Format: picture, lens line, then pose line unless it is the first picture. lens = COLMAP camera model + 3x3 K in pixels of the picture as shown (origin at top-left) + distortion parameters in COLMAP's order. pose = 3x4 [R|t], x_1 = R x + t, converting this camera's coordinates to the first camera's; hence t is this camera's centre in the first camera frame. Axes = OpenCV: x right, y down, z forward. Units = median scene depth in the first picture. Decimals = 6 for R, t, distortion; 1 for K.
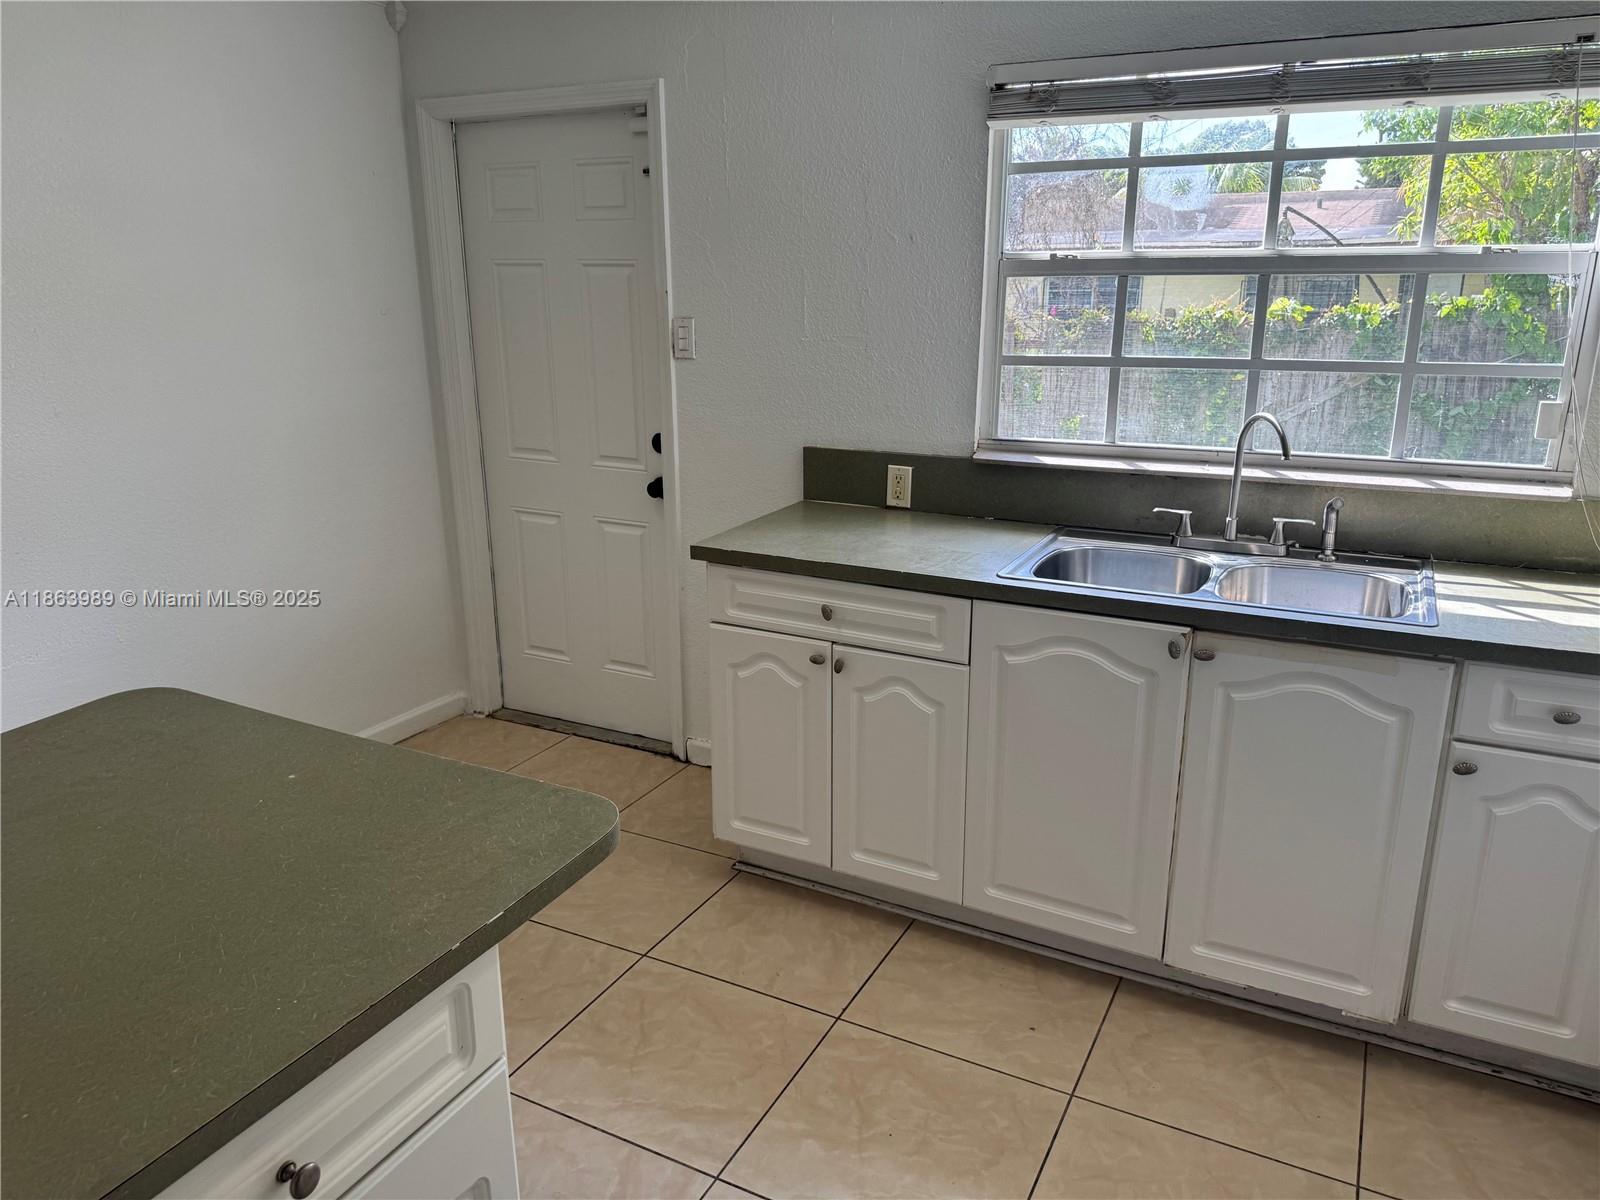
lens RADIAL K [[1136.0, 0, 800.0], [0, 1136.0, 600.0], [0, 0, 1]] dist [0.101982, -0.132311]
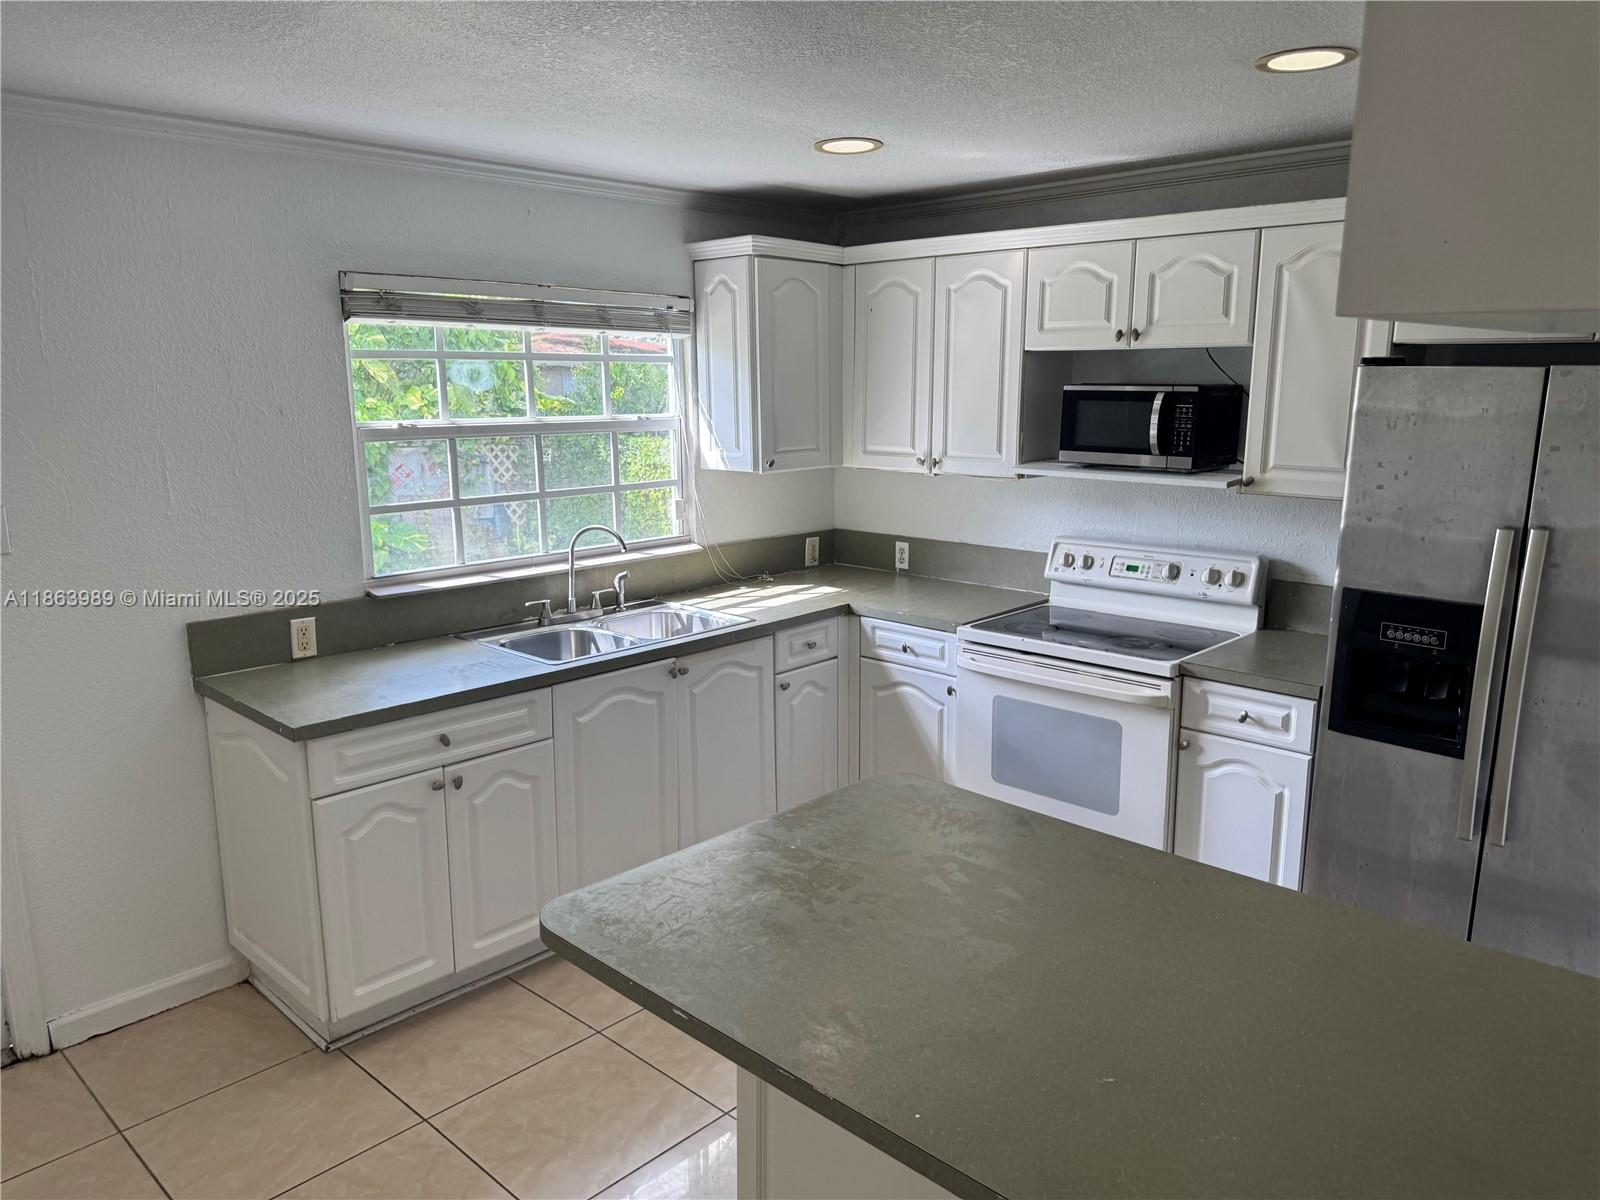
lens RADIAL K [[1127.1, 0, 799.8], [0, 1127.1, 619.0], [0, 0, 1]] dist [0.093882, -0.101239]
pose [[0.267353, -0.199916, 0.942633, -0.865959], [0.267976, 0.955078, 0.126551, -0.142785], [-0.925587, 0.218769, 0.308915, 0.277619]]
